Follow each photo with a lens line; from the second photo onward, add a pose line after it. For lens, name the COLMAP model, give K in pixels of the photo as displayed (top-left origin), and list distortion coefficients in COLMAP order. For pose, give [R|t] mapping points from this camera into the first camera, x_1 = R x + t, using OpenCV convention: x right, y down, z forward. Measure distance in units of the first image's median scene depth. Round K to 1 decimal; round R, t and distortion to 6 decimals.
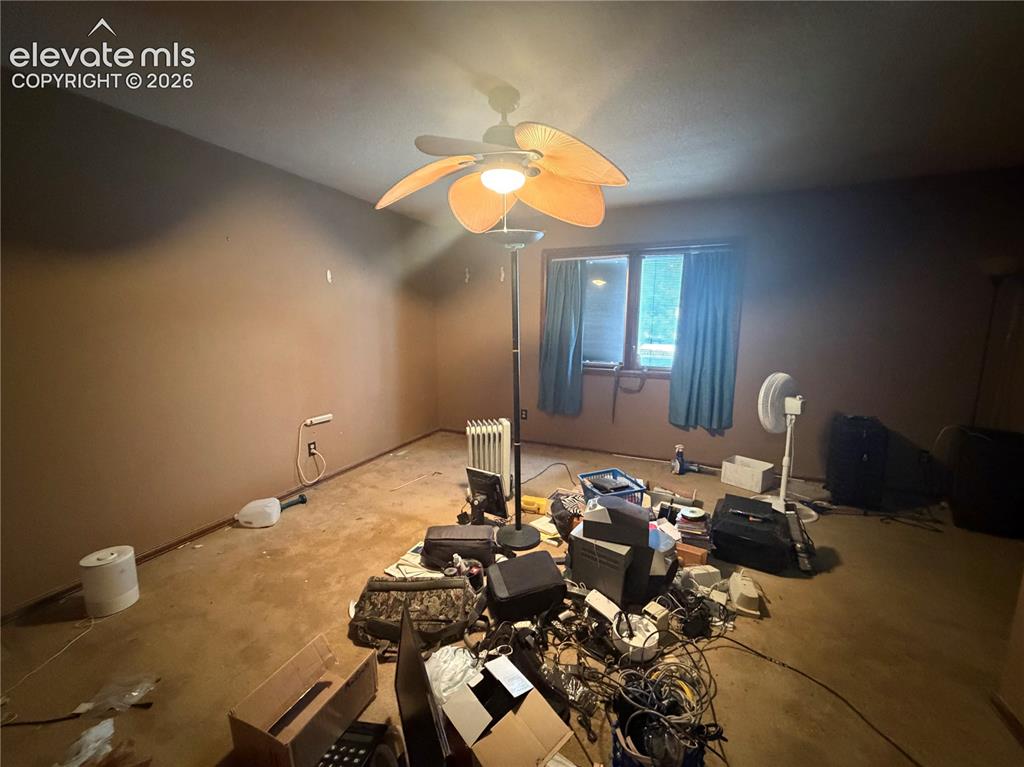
lens RADIAL K [[407.8, 0, 511.3], [0, 407.8, 380.6], [0, 0, 1]] dist [0.001244, 0.000236]
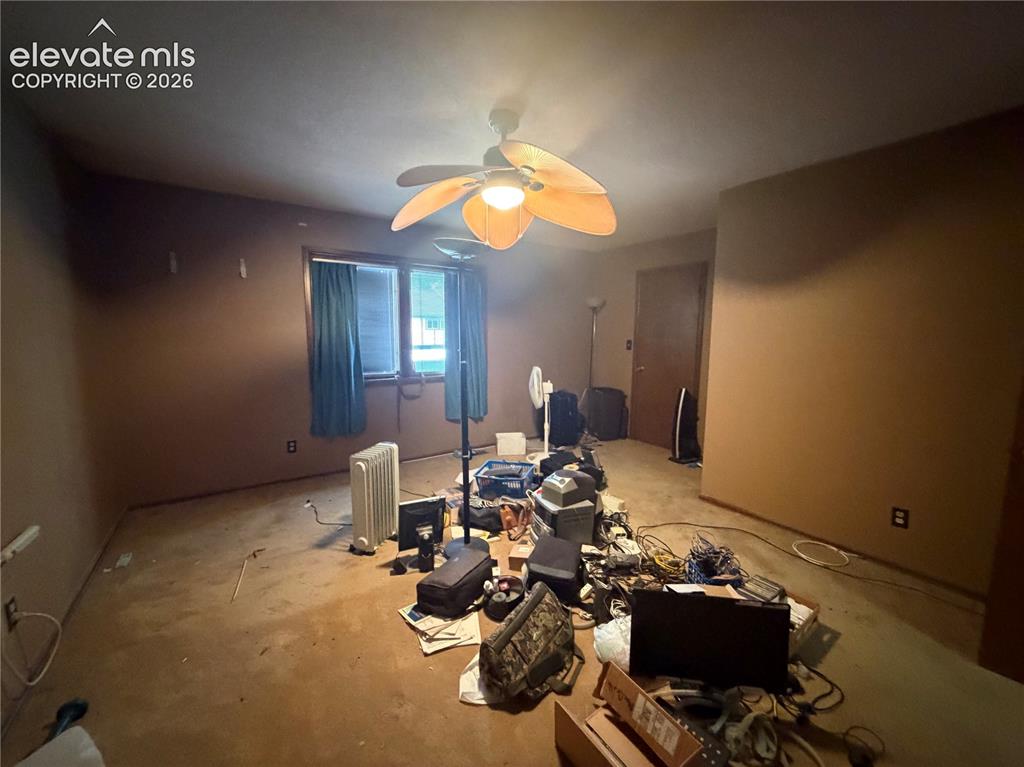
lens RADIAL K [[407.8, 0, 509.6], [0, 407.8, 383.1], [0, 0, 1]] dist [0.001244, 0.000236]
pose [[0.530185, -0.107535, 0.841035, -0.461967], [0.119235, 0.991524, 0.051612, -0.035551], [-0.839457, 0.072917, 0.538513, 0.231789]]
